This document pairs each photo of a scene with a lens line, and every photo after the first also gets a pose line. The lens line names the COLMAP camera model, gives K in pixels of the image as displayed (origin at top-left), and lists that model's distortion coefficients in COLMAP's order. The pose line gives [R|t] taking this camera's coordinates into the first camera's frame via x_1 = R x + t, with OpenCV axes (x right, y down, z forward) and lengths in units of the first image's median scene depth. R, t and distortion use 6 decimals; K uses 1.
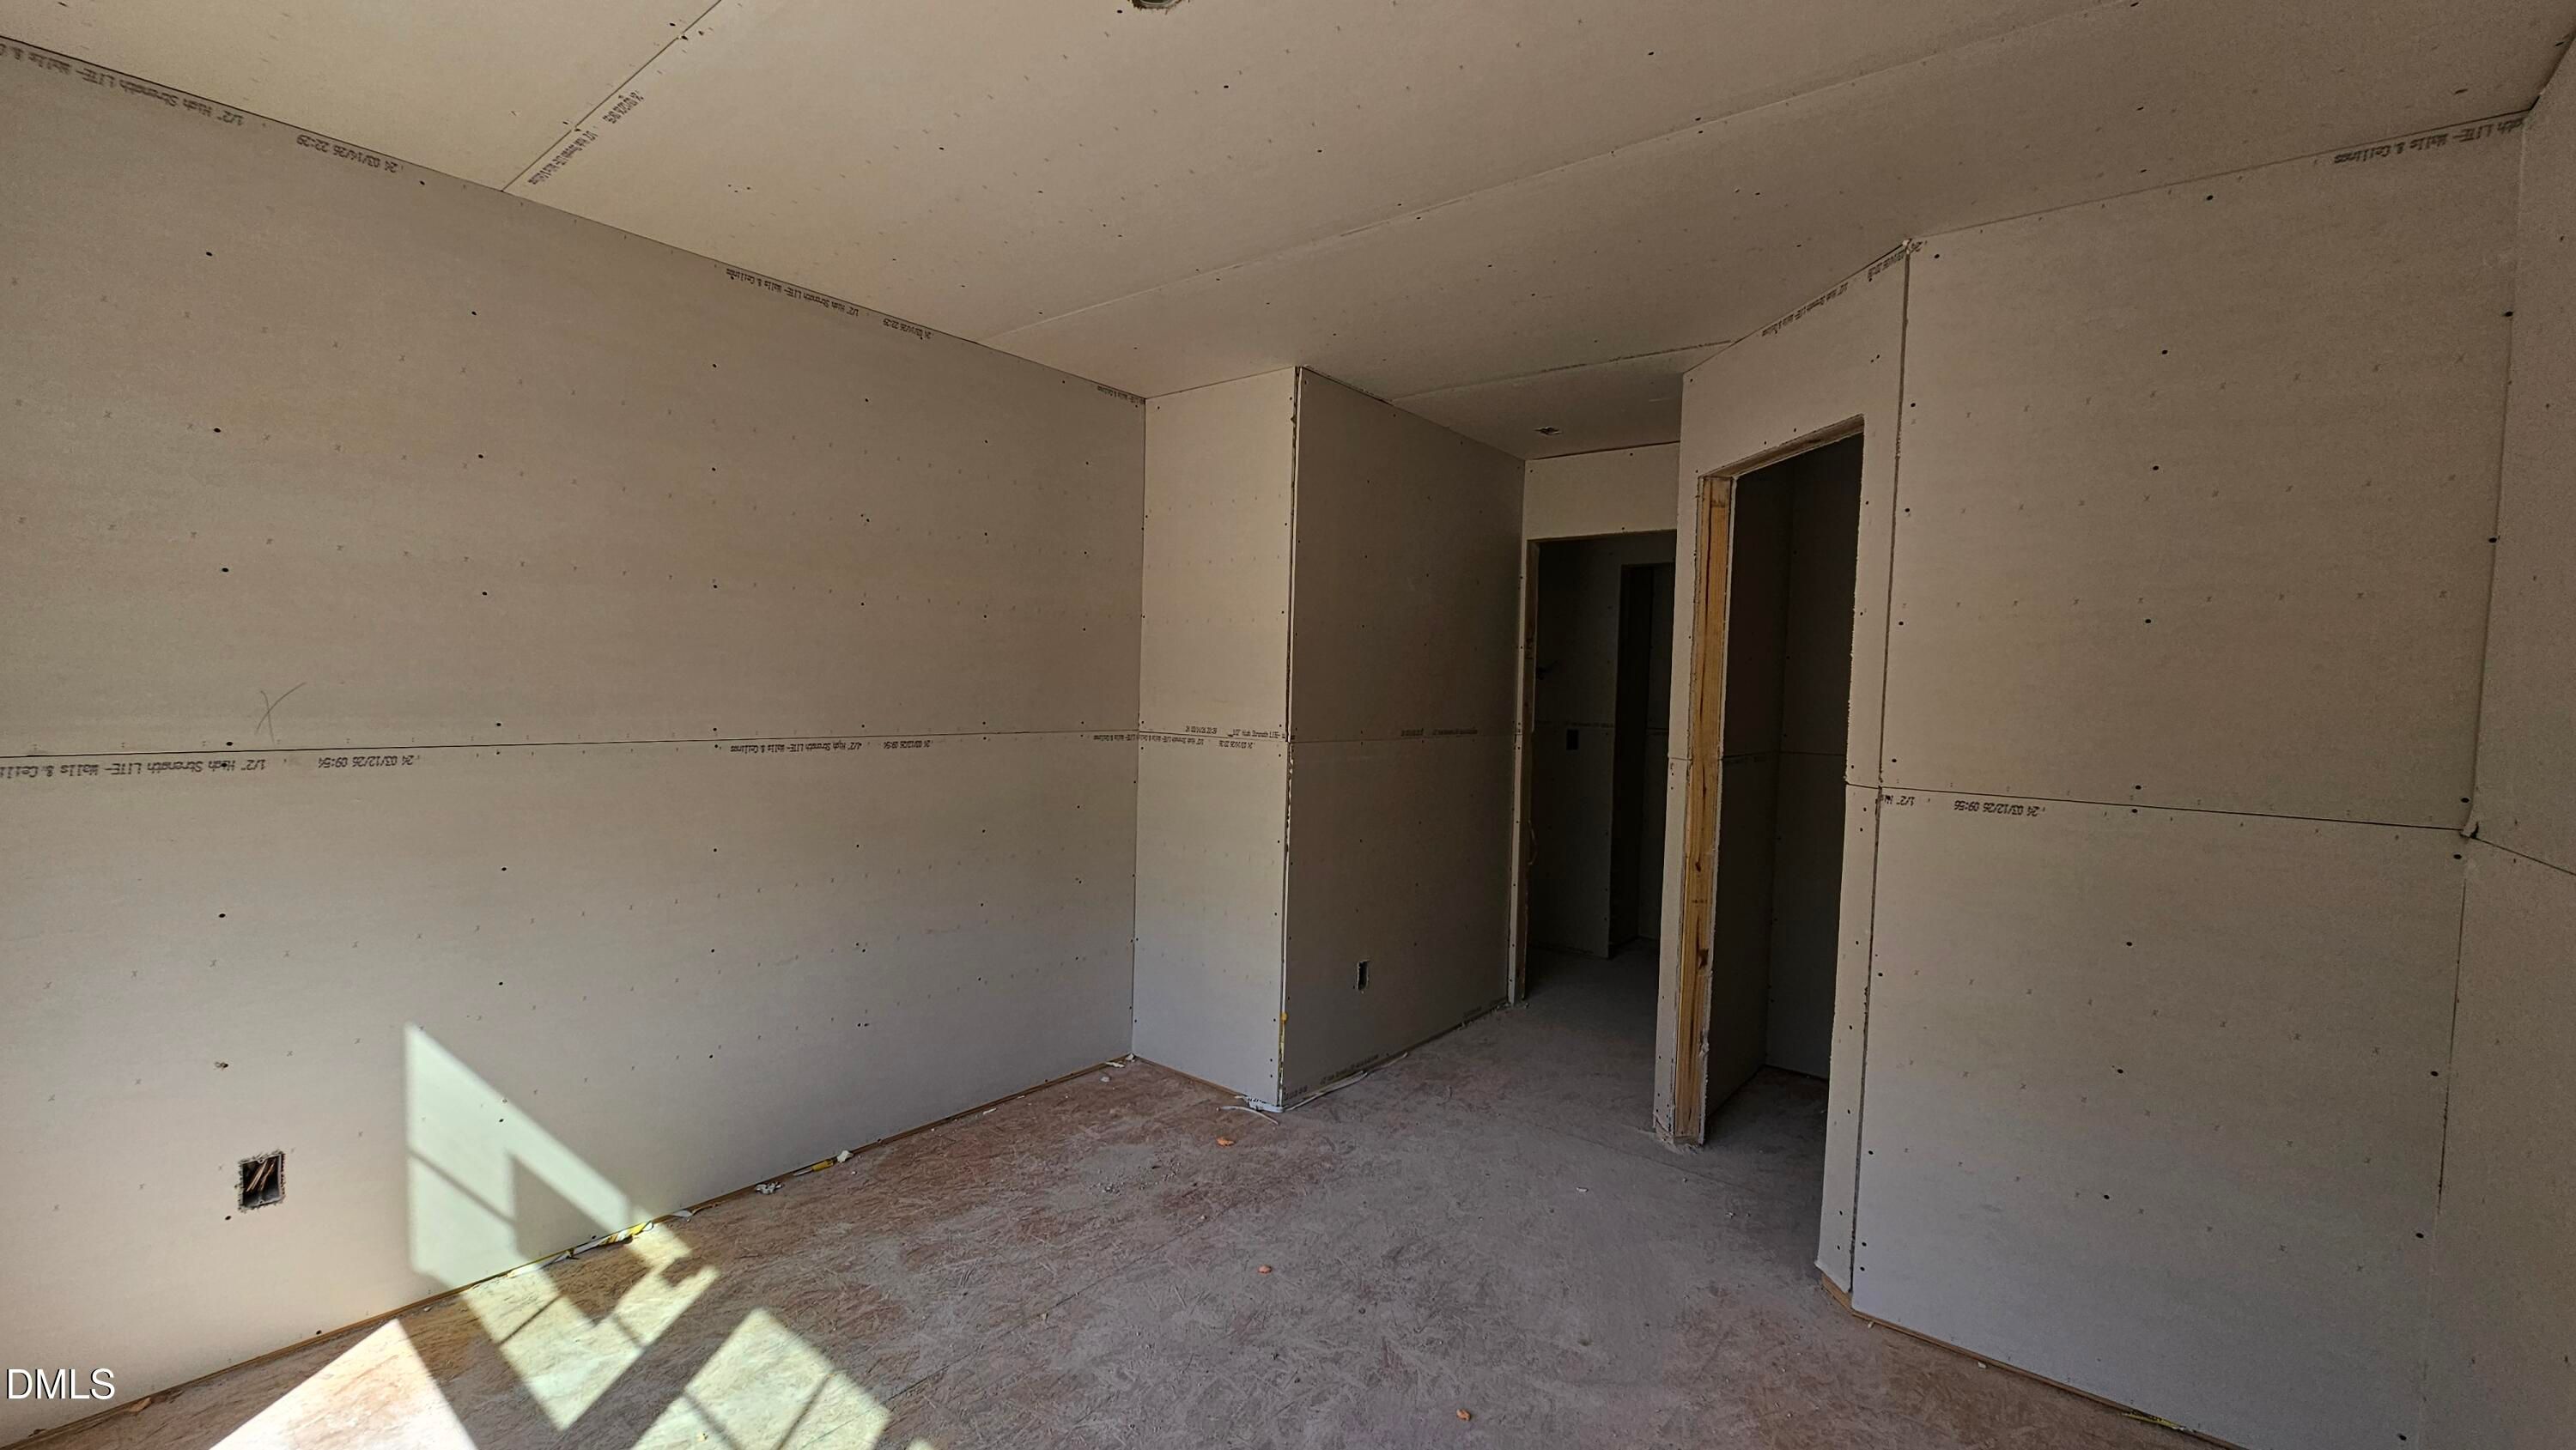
lens RADIAL K [[1047.6, 0, 1294.0], [0, 1047.6, 734.5], [0, 0, 1]] dist [0.000755, -0.000412]
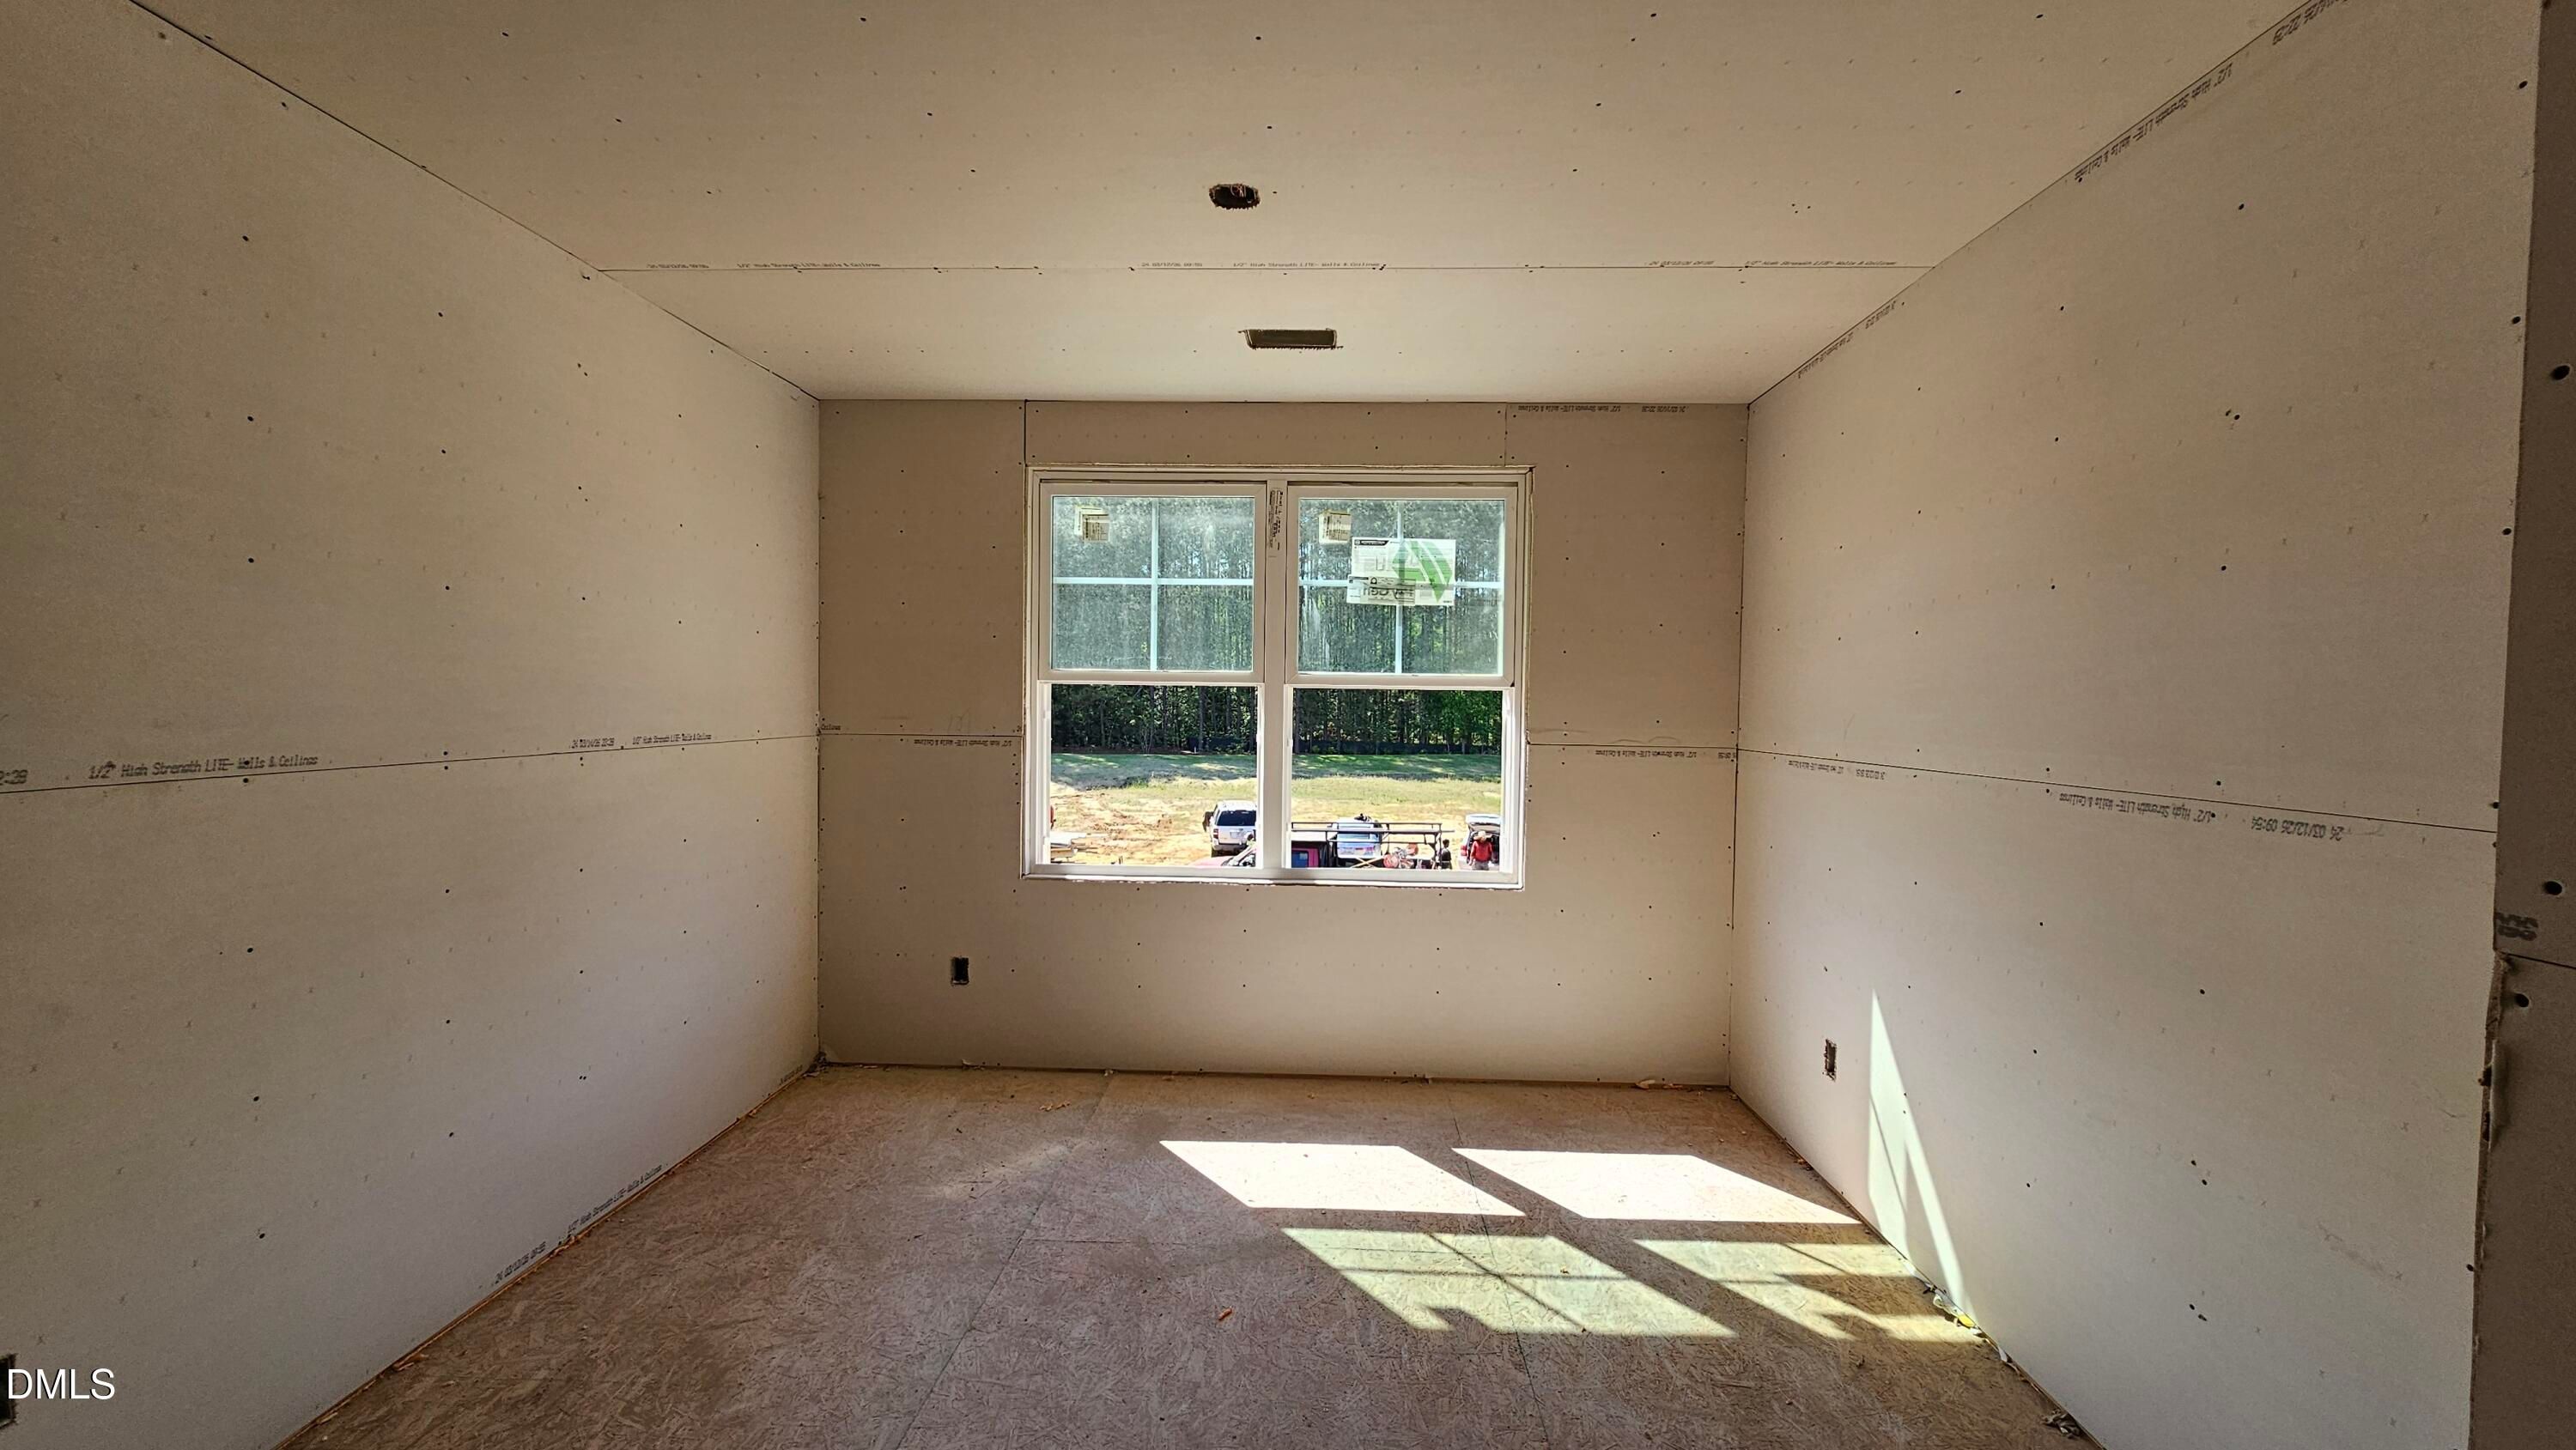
lens RADIAL K [[1046.0, 0, 1293.8], [0, 1046.0, 734.1], [0, 0, 1]] dist [-0.000732, 0.000702]
pose [[-0.802424, -0.023748, -0.596282, 0.414945], [-0.067896, 0.996353, 0.051687, -0.037884], [0.592880, 0.081960, -0.801110, 1.465412]]
